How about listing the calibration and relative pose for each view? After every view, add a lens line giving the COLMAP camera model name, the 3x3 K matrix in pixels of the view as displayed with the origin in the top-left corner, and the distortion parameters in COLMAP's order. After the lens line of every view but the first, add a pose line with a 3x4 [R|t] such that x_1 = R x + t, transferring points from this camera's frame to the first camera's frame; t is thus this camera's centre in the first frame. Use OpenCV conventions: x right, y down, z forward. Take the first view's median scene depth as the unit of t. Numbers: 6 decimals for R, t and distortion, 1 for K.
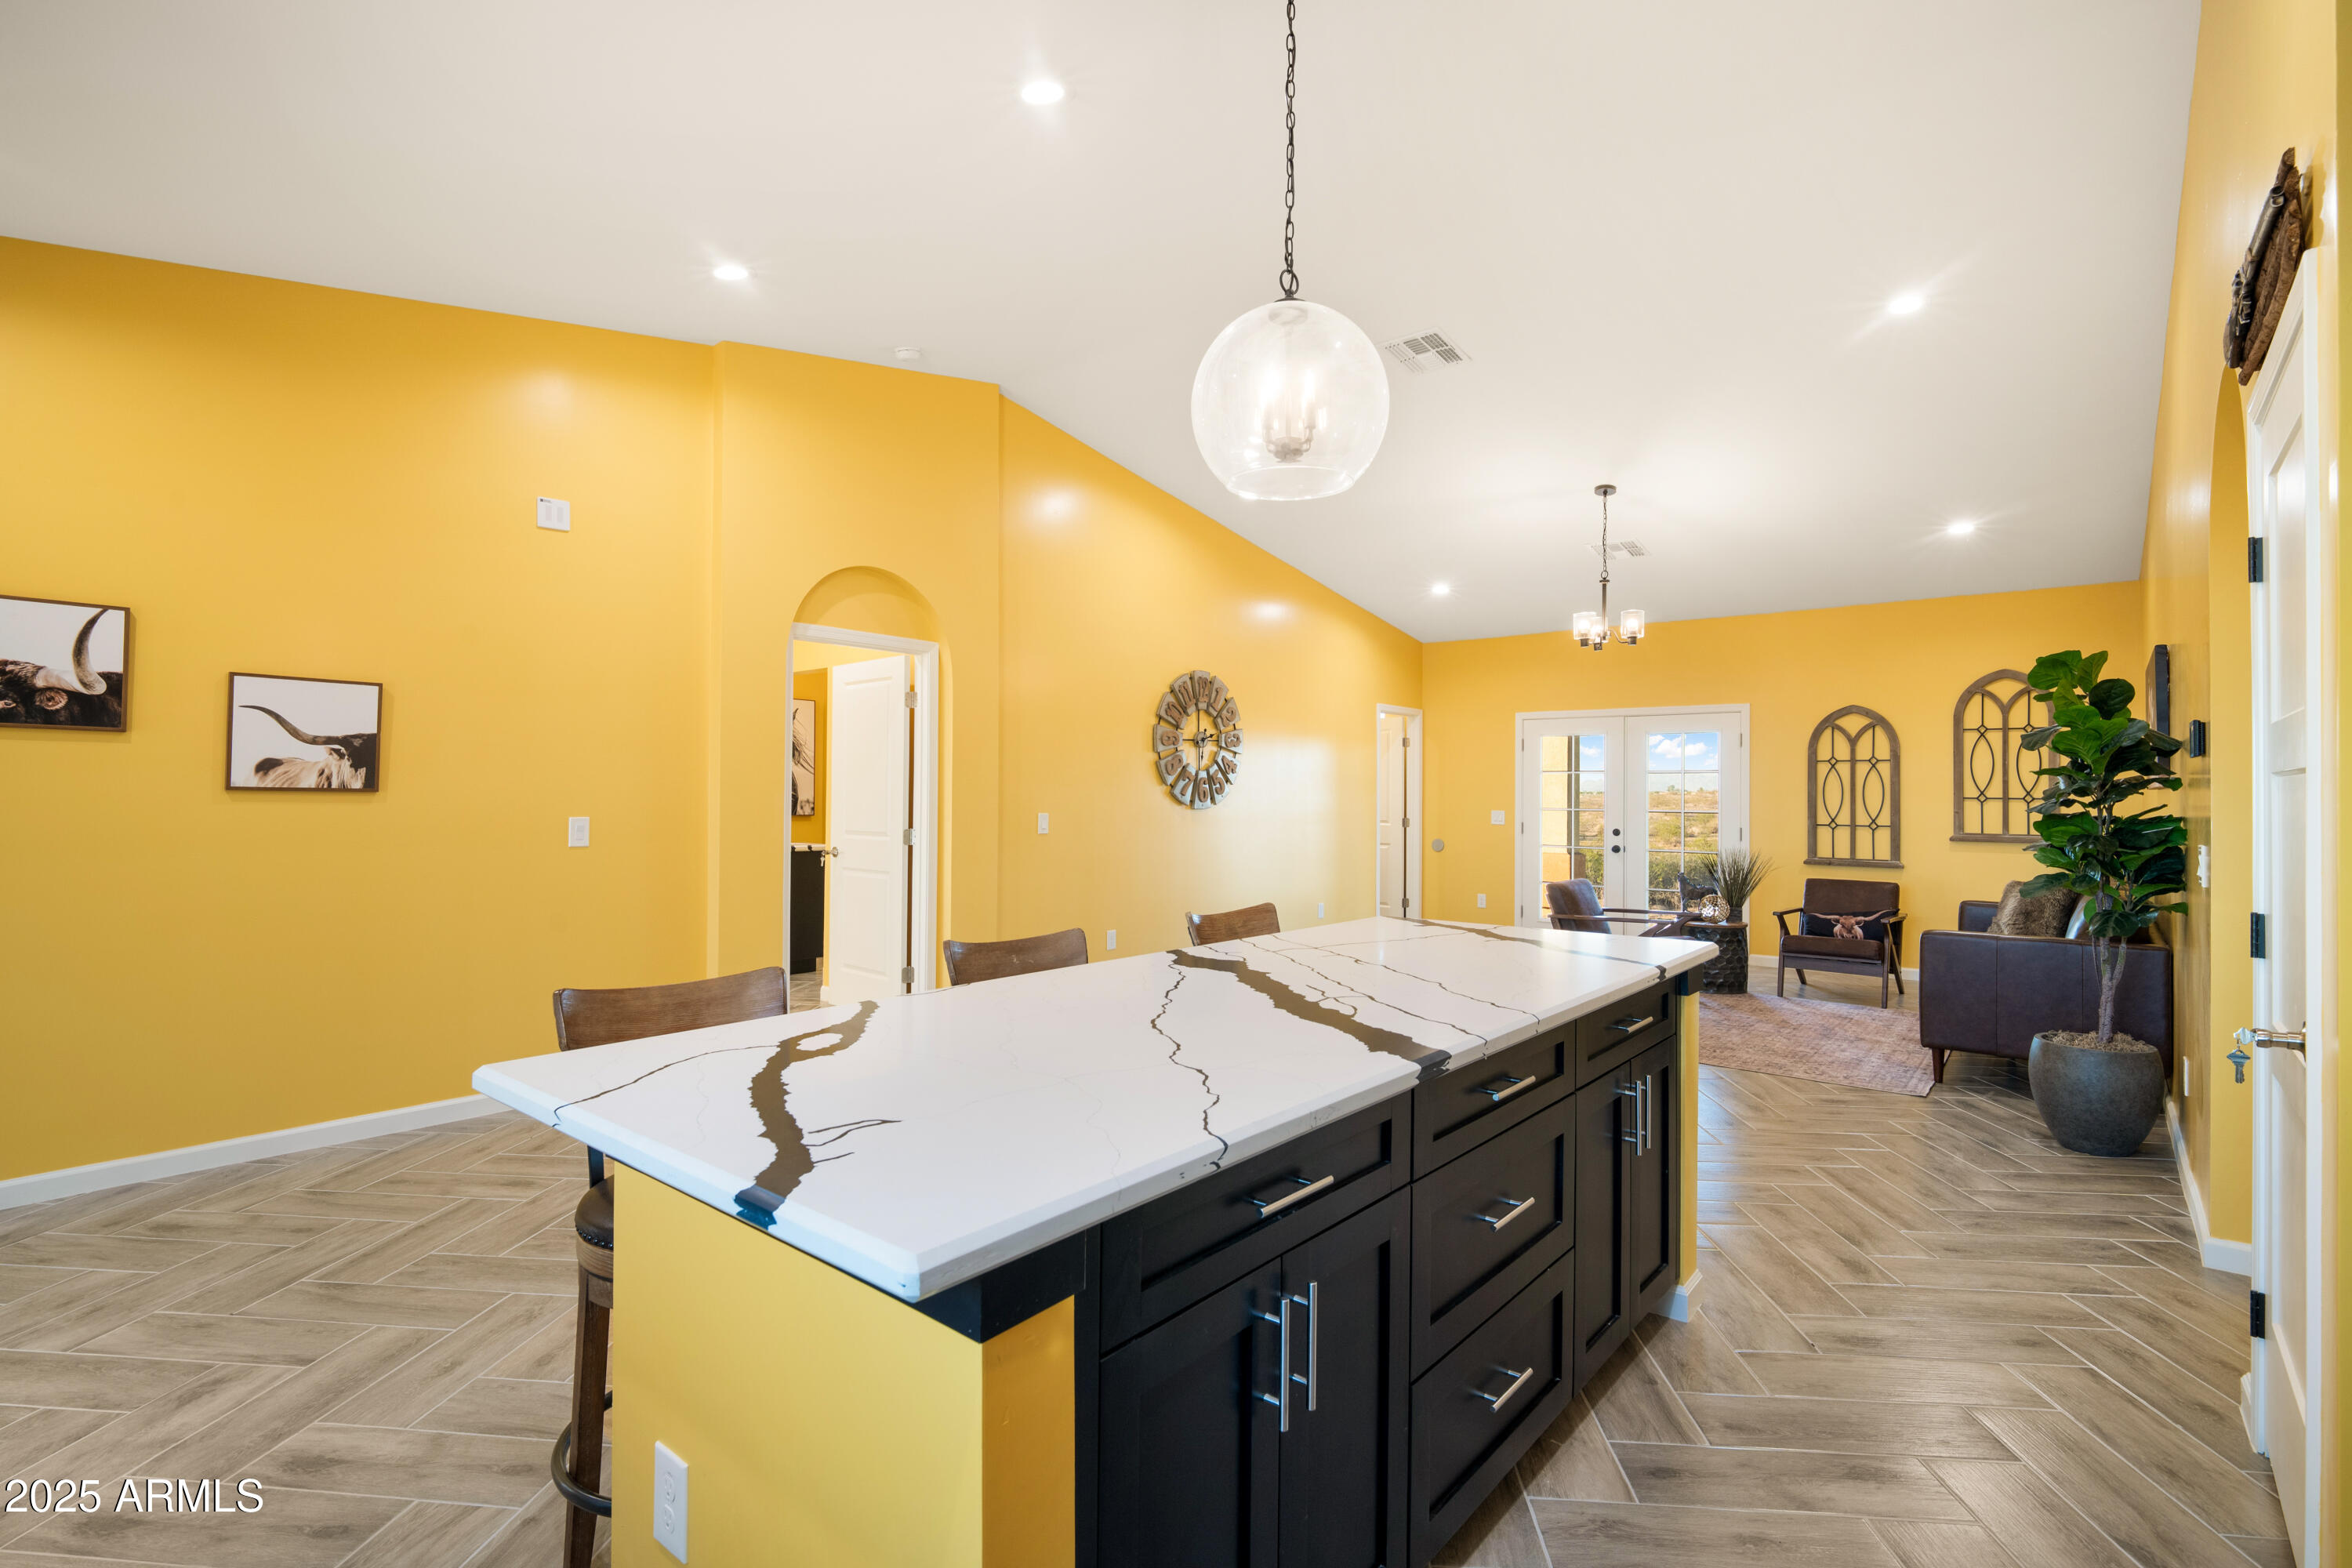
lens RADIAL K [[1091.7, 0, 1165.1], [0, 1091.7, 785.2], [0, 0, 1]] dist [-0.008267, -0.001114]
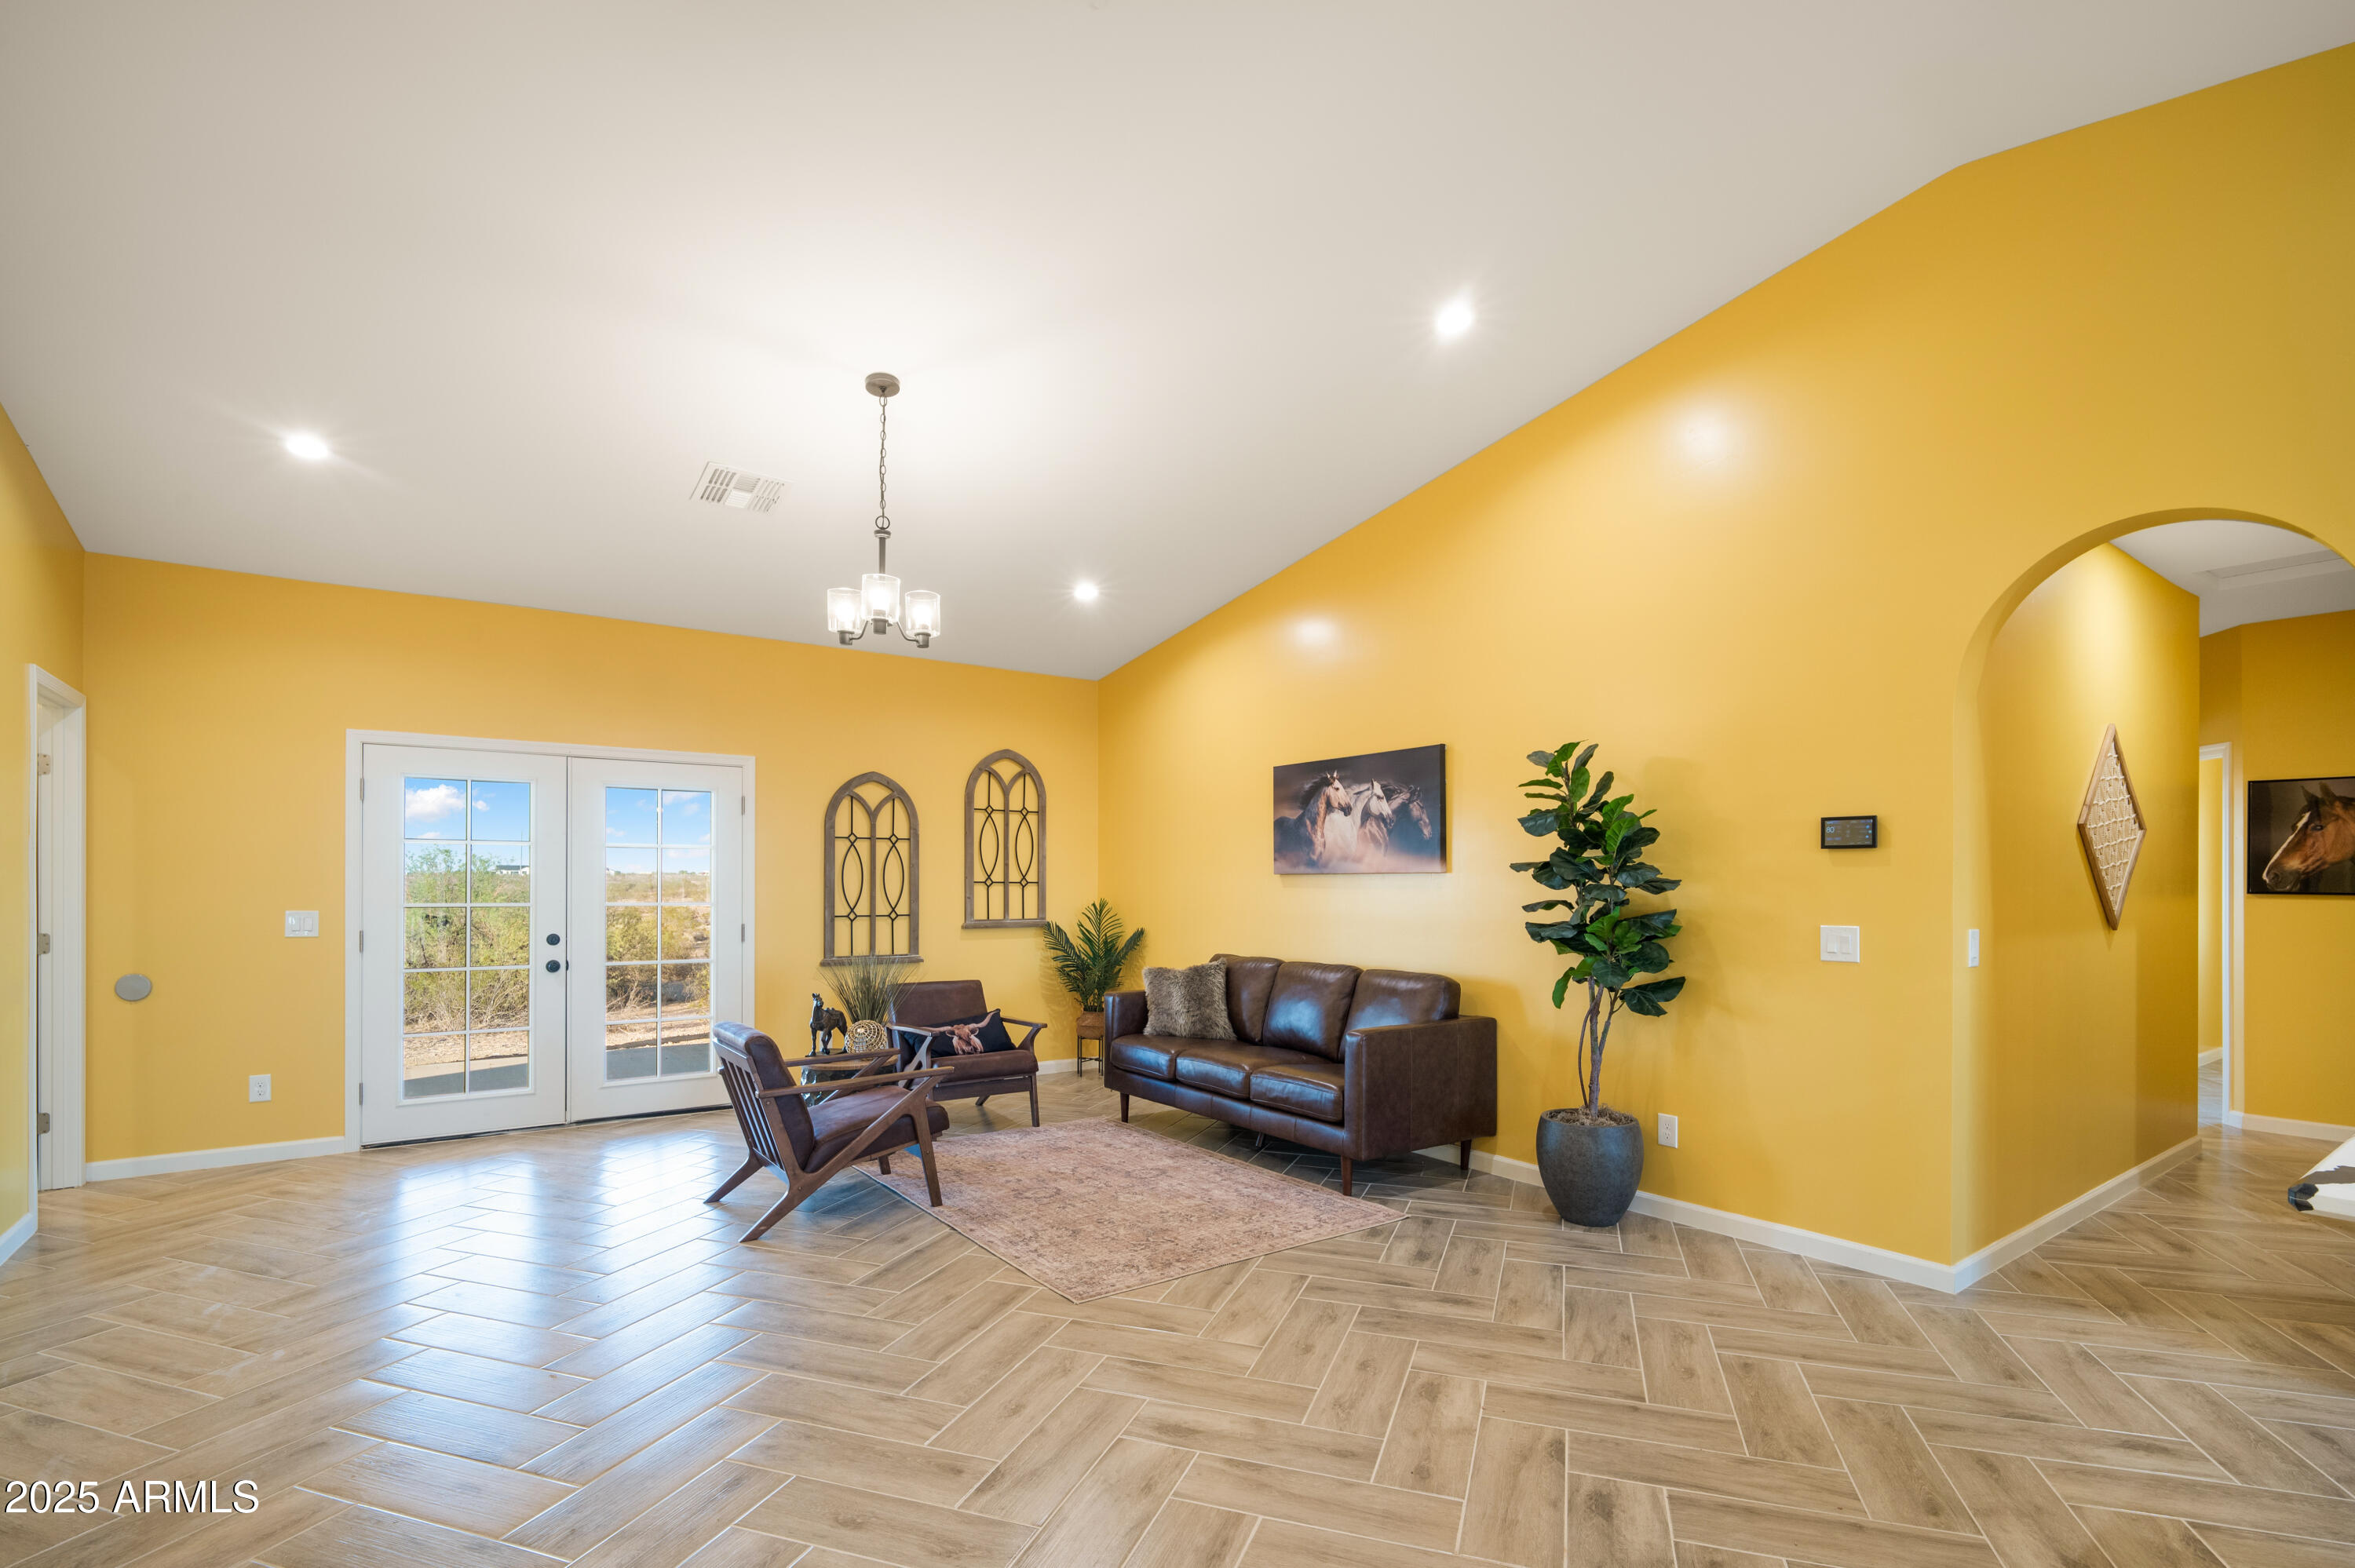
lens RADIAL K [[1093.0, 0, 1178.3], [0, 1093.0, 876.2], [0, 0, 1]] dist [-0.008267, -0.001114]
pose [[0.231353, -0.000284, 0.972870, -0.132581], [-0.008062, 0.999965, 0.002209, 0.002866], [-0.972836, -0.008354, 0.231343, 0.586017]]
